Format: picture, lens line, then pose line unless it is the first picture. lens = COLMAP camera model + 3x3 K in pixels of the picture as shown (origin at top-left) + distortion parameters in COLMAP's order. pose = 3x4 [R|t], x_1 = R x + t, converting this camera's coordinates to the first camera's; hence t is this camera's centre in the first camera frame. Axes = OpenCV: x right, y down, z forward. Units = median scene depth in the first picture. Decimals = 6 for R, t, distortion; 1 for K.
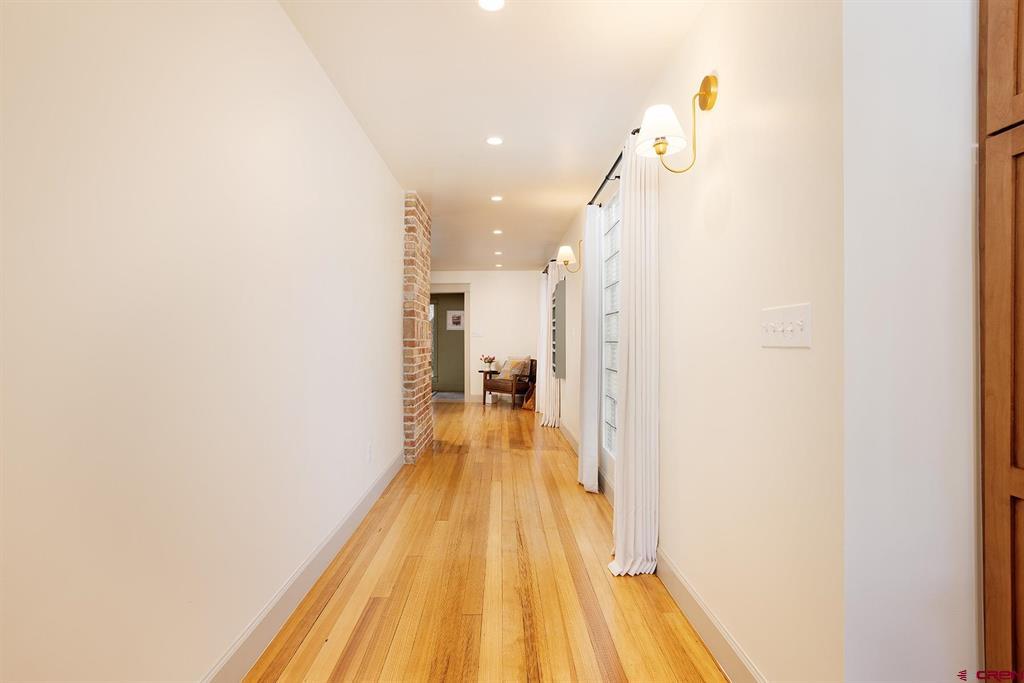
lens RADIAL K [[498.9, 0, 511.8], [0, 498.9, 340.4], [0, 0, 1]] dist [-0.042319, 0.007473]
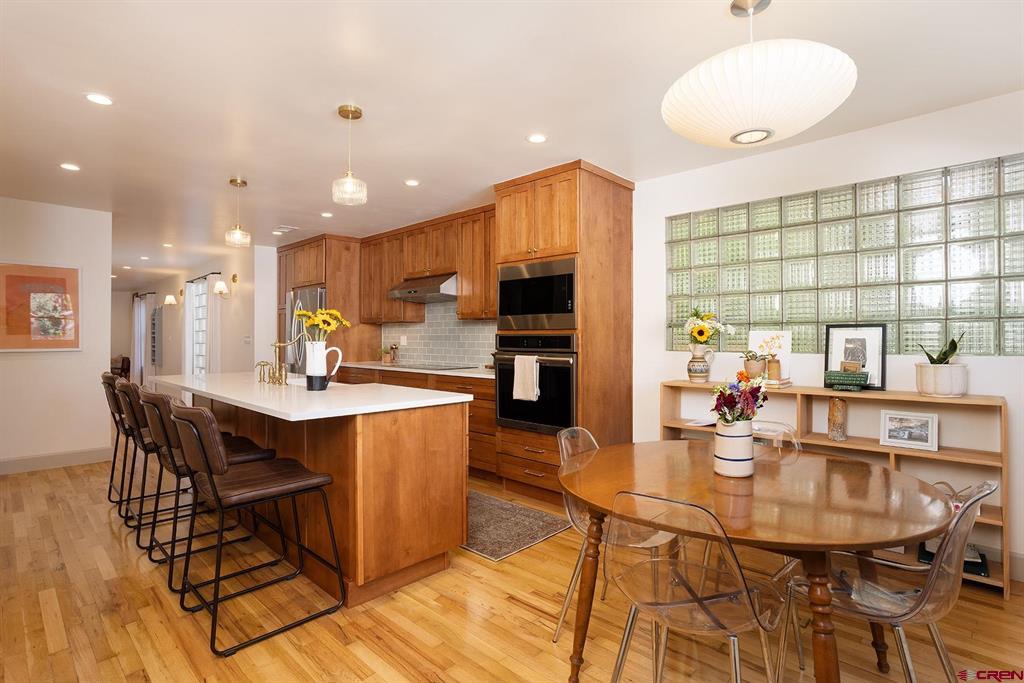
lens RADIAL K [[498.9, 0, 507.5], [0, 498.9, 339.5], [0, 0, 1]] dist [-0.042319, 0.007473]
pose [[0.692726, -0.002943, 0.721195, -0.451435], [0.002150, 0.999996, 0.002015, -0.017609], [-0.721198, 0.000154, 0.692729, -1.611768]]
